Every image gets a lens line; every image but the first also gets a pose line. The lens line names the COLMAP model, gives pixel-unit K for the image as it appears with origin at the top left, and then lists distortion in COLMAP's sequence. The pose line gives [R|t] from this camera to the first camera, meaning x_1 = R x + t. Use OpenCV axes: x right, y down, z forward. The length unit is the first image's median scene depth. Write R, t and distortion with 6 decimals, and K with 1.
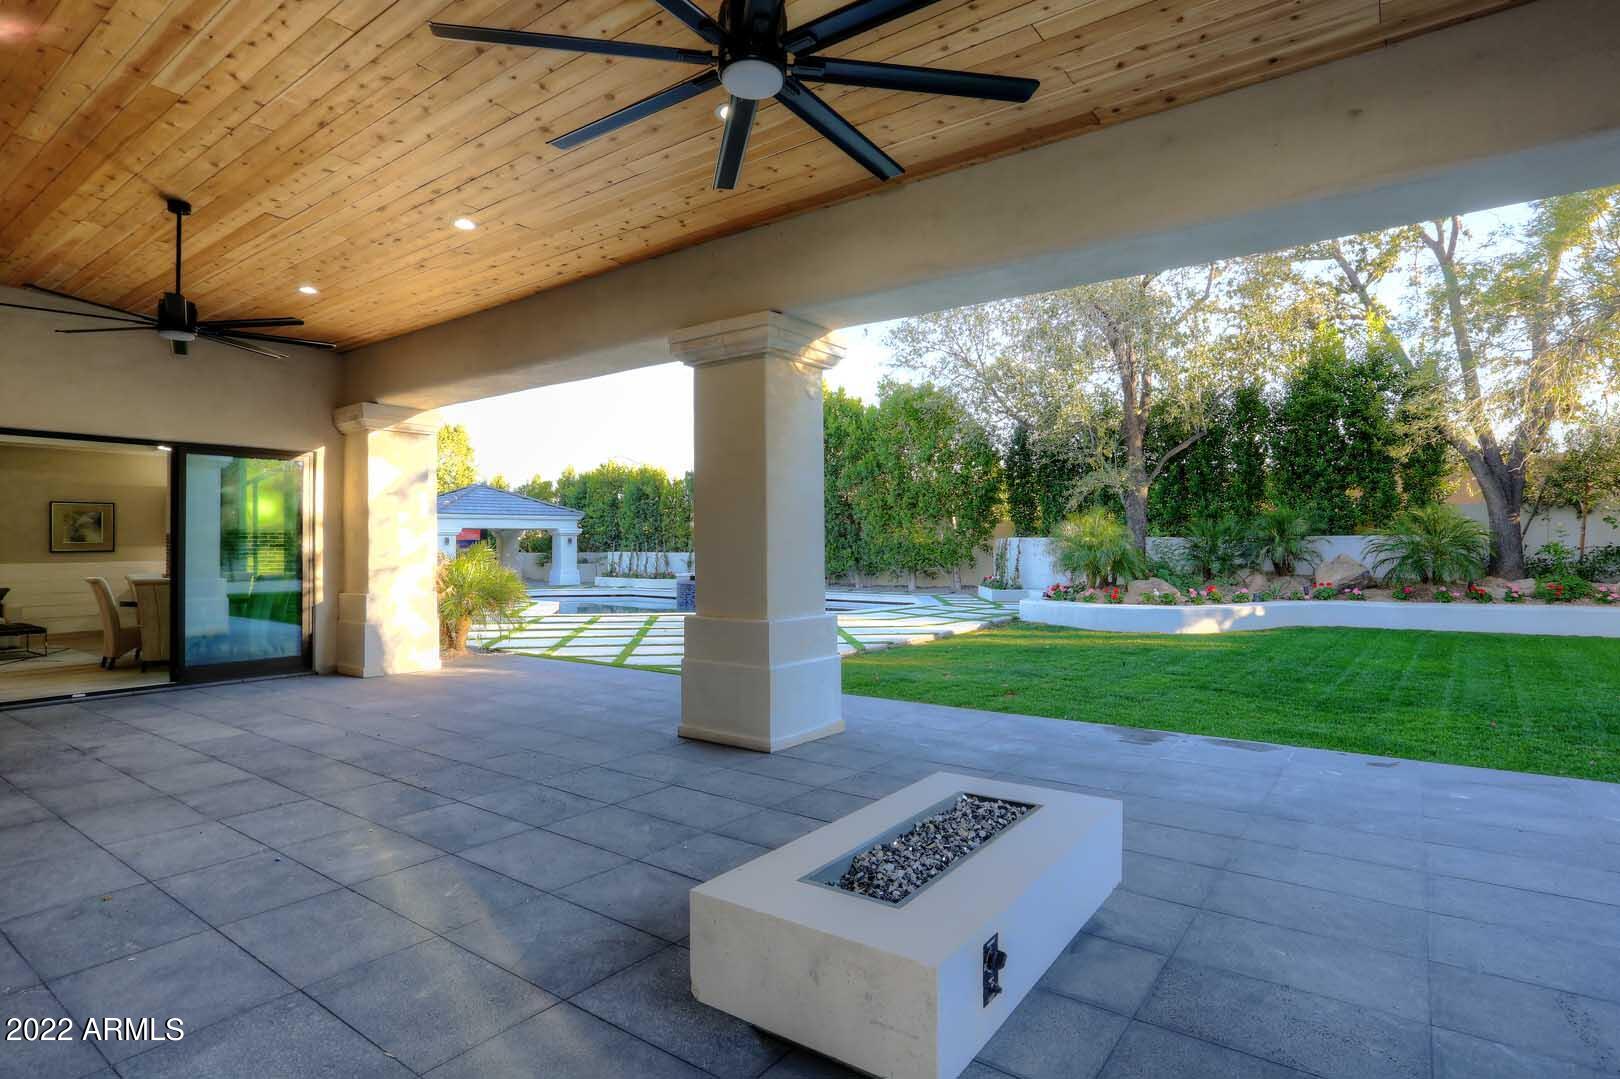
lens RADIAL K [[822.0, 0, 810.0], [0, 822.0, 539.5], [0, 0, 1]] dist [-0.002389, -0.000174]
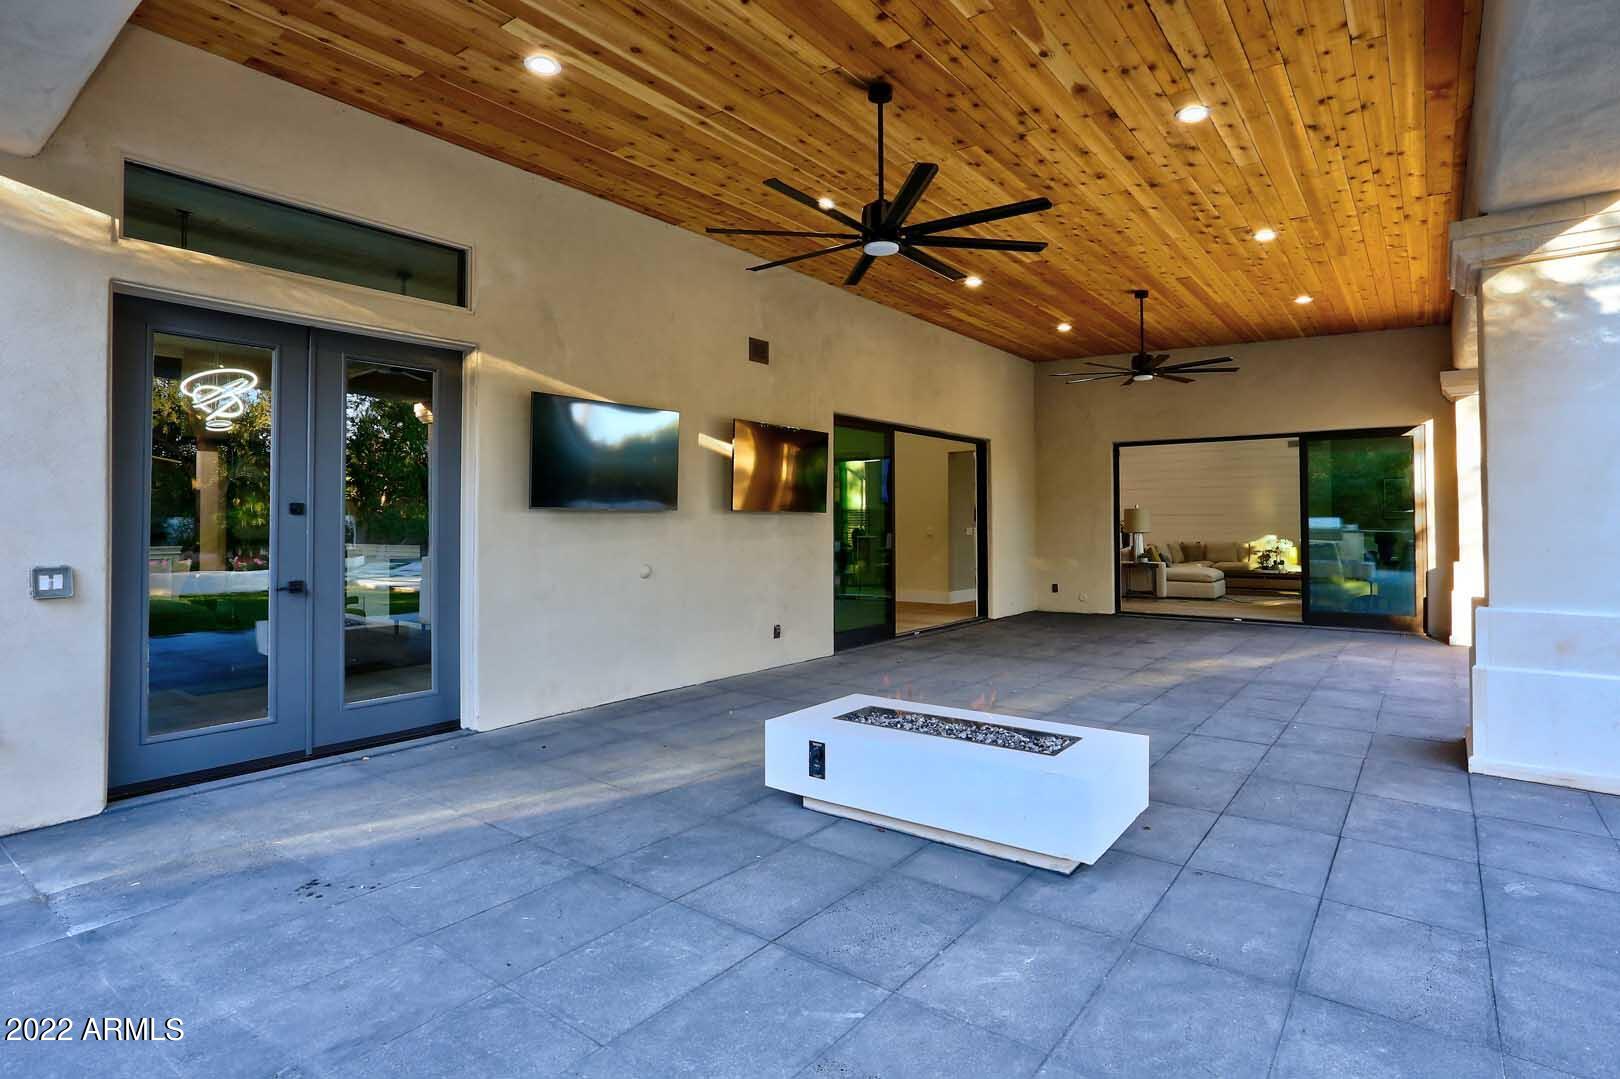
lens RADIAL K [[822.0, 0, 810.0], [0, 822.0, 539.5], [0, 0, 1]] dist [-0.002389, -0.000174]
pose [[-0.022683, 0.017952, -0.999582, 1.569487], [0.011106, 0.999782, 0.017703, 0.032046], [0.999681, -0.010700, -0.022877, 0.846081]]
